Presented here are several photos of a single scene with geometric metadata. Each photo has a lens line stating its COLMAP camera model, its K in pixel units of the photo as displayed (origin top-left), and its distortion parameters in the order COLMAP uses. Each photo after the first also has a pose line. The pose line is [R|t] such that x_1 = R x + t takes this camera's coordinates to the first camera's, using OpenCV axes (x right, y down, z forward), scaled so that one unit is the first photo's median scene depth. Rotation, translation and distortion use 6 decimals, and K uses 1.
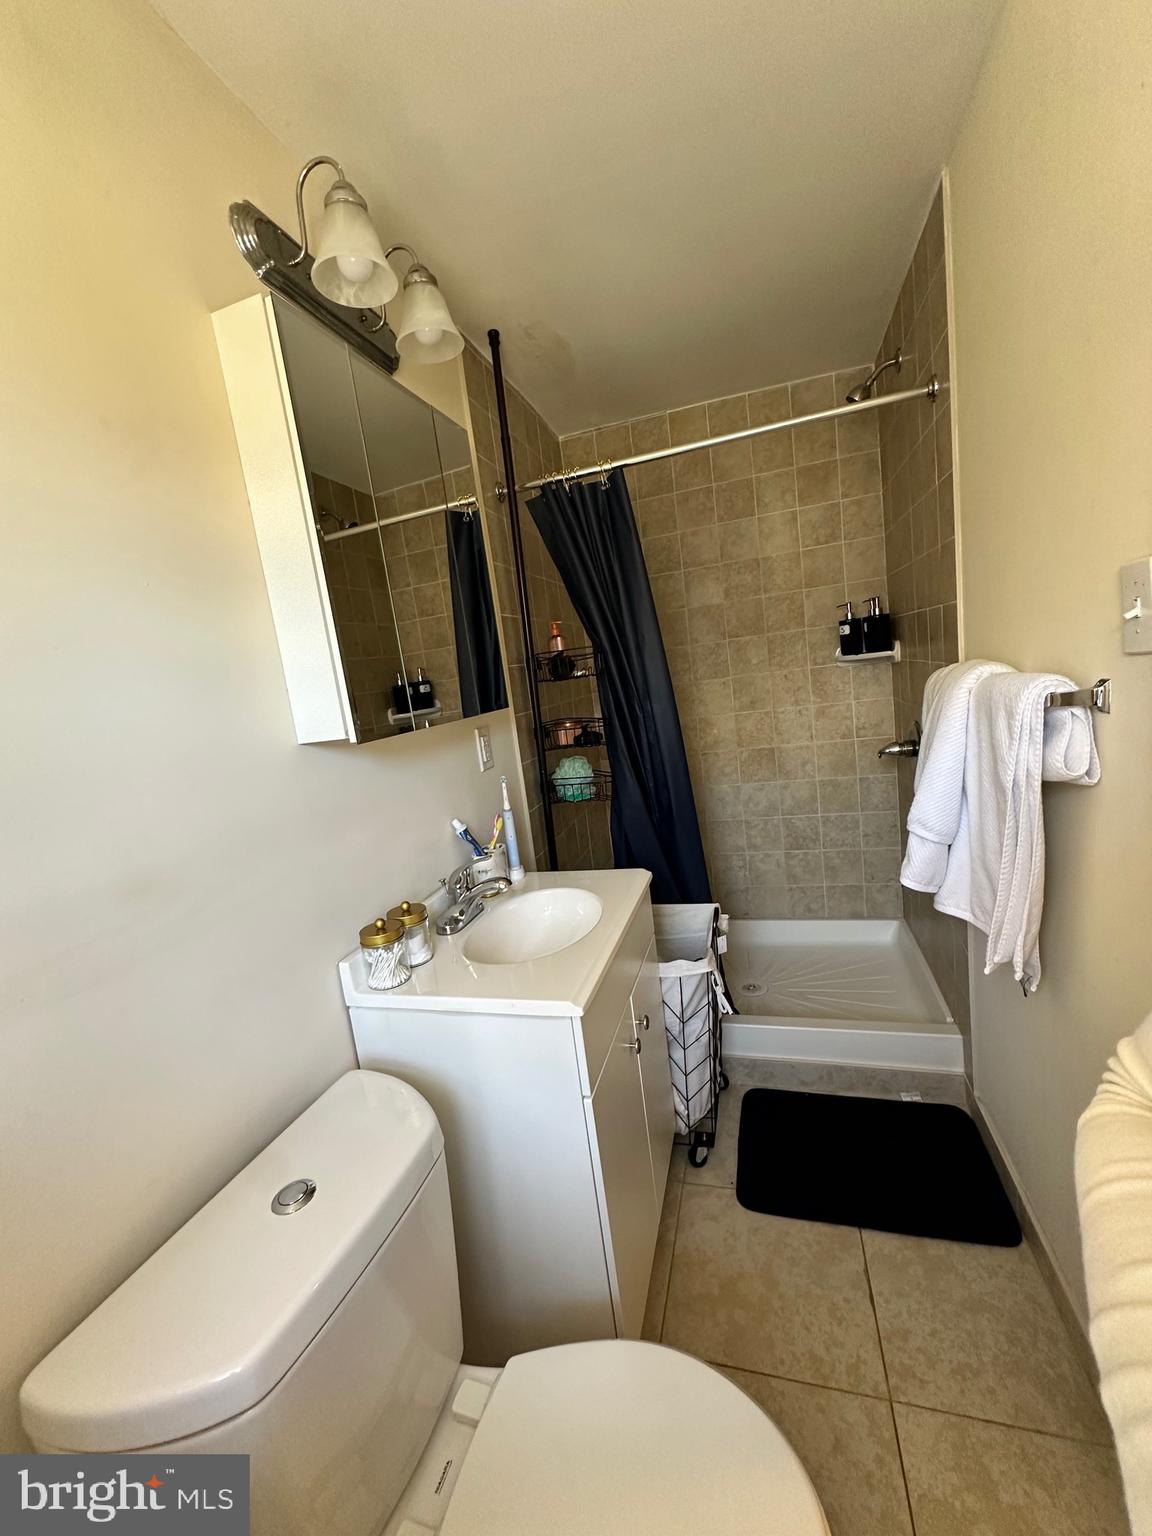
lens RADIAL K [[611.1, 0, 575.4], [0, 611.1, 770.6], [0, 0, 1]] dist [0.002401, 0.001161]
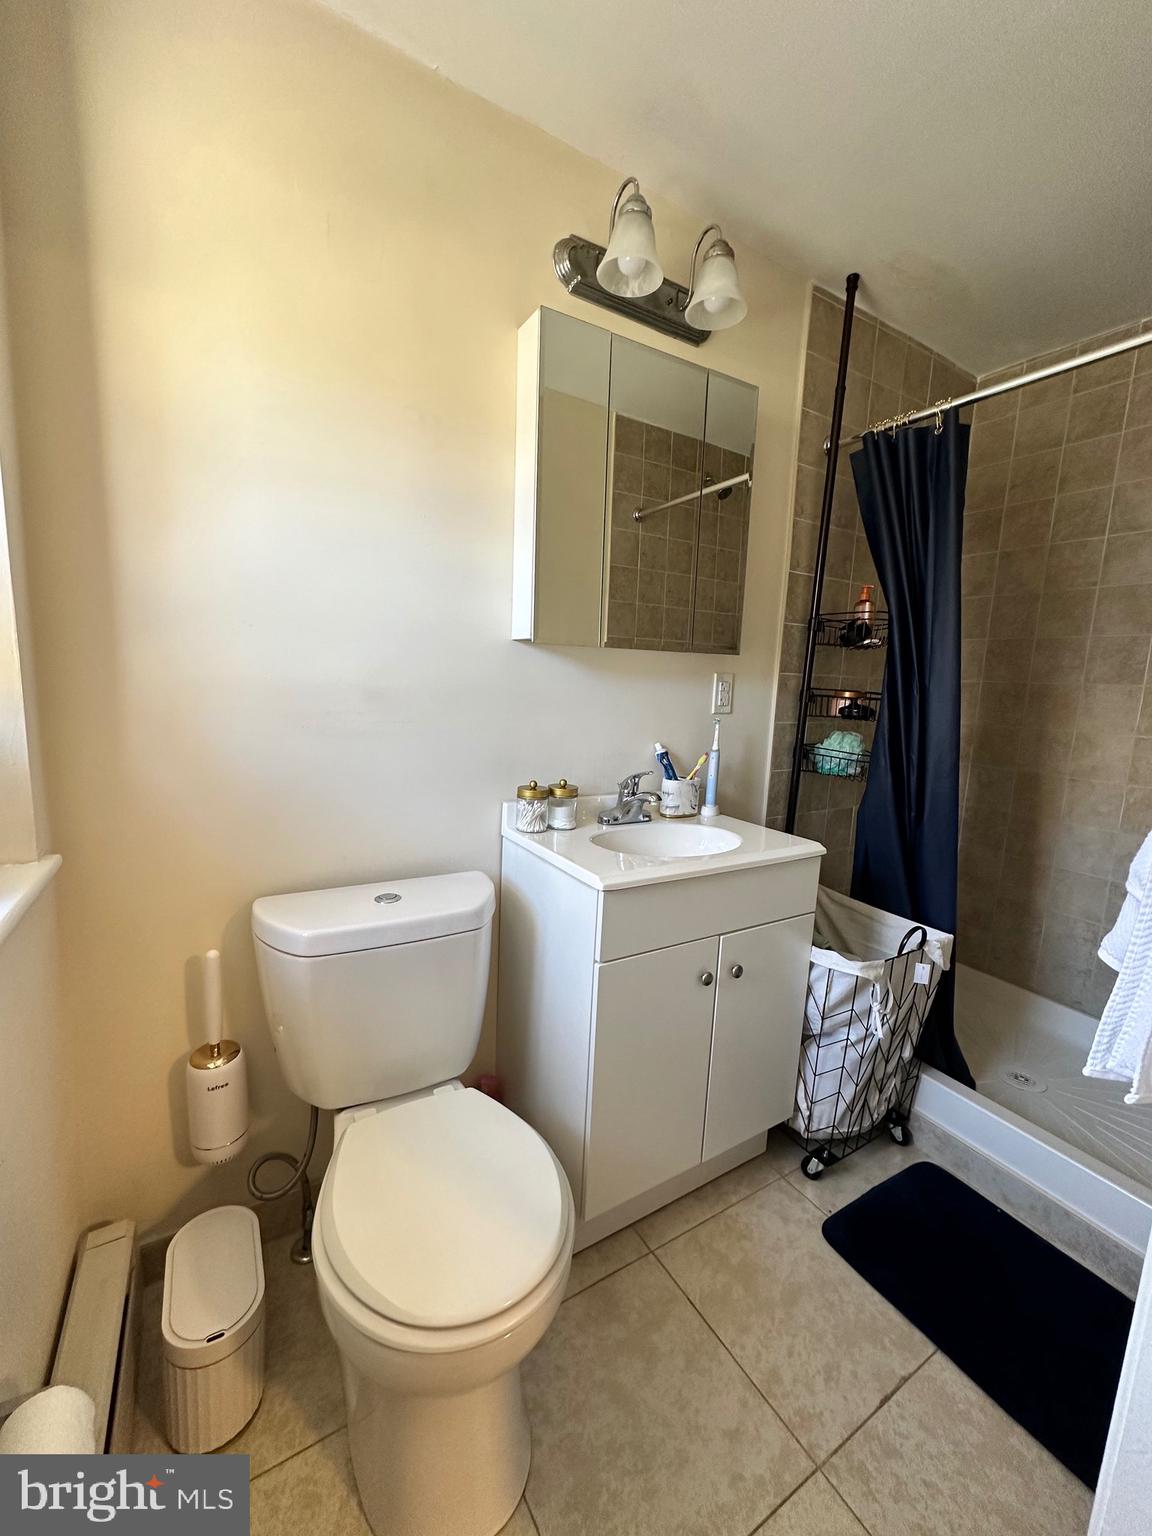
lens RADIAL K [[611.1, 0, 578.8], [0, 611.1, 768.3], [0, 0, 1]] dist [0.002401, 0.001161]
pose [[0.736312, 0.257492, -0.625733, 0.385876], [-0.237596, 0.964266, 0.117215, 0.025691], [0.633555, 0.062365, 0.771180, 0.027712]]
